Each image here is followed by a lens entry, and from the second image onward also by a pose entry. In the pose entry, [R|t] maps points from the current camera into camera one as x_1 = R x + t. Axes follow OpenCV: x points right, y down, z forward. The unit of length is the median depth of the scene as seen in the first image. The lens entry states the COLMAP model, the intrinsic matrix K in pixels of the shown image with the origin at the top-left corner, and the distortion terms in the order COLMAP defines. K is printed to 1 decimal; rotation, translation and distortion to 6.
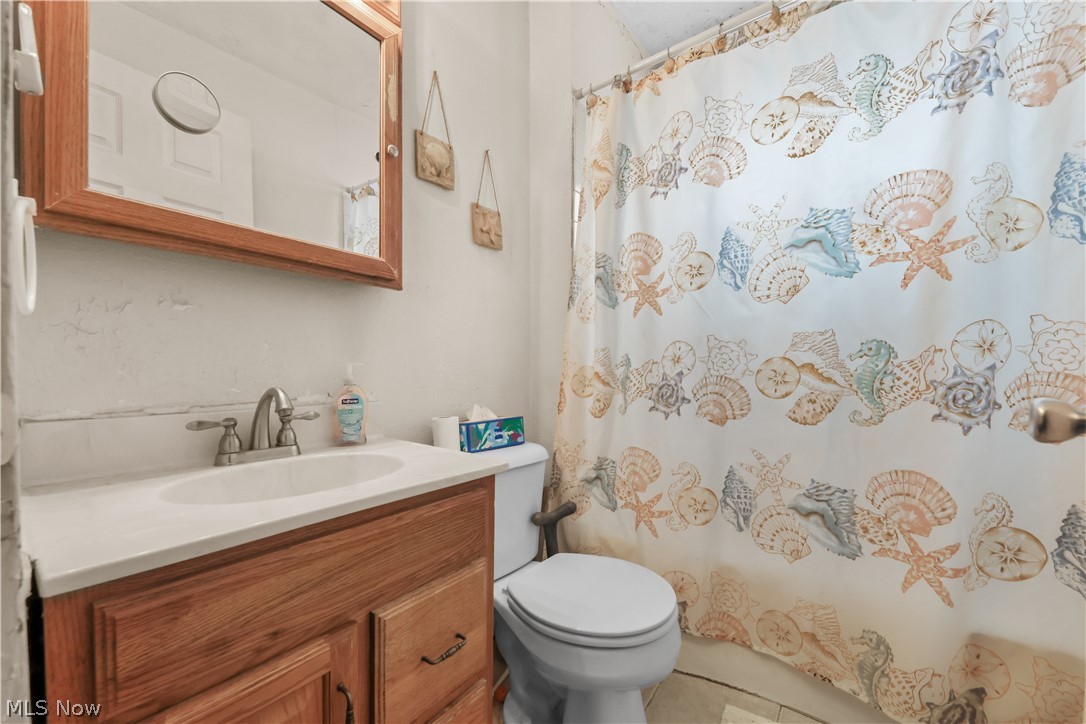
lens RADIAL K [[429.1, 0, 540.8], [0, 429.1, 363.5], [0, 0, 1]] dist [0.005794, -0.004445]
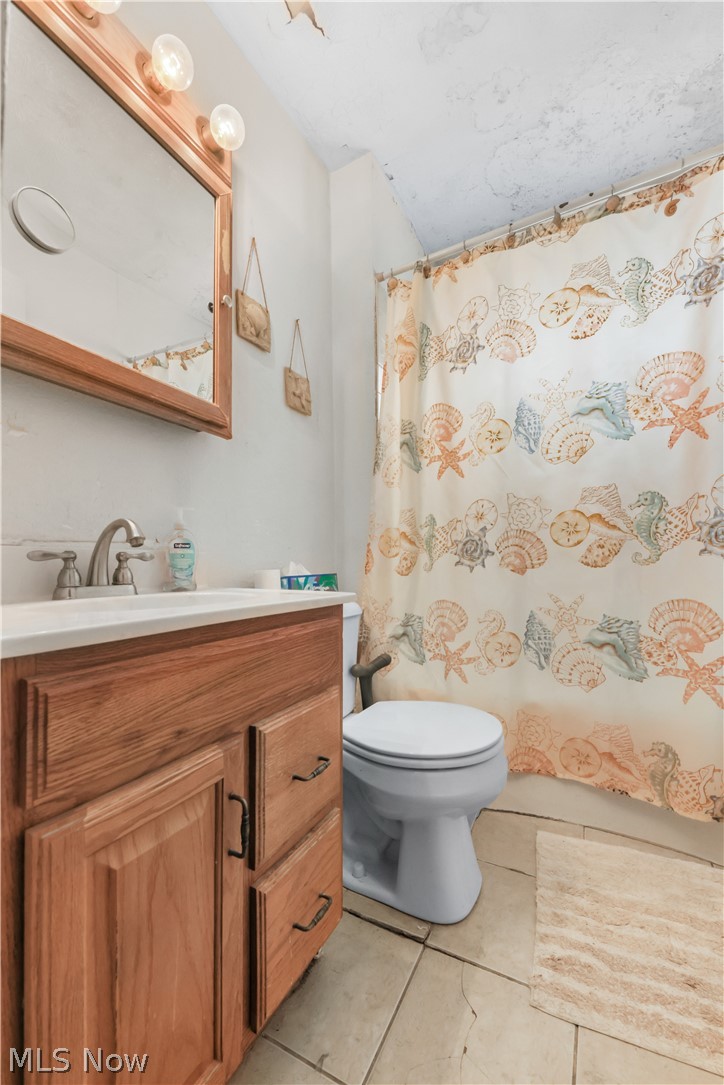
lens RADIAL K [[428.7, 0, 355.0], [0, 428.7, 546.6], [0, 0, 1]] dist [0.005794, -0.004445]
pose [[0.987570, -0.005542, 0.157083, -0.206391], [0.013247, 0.998757, -0.048048, 0.141518], [-0.156622, 0.049532, 0.986416, -0.028560]]
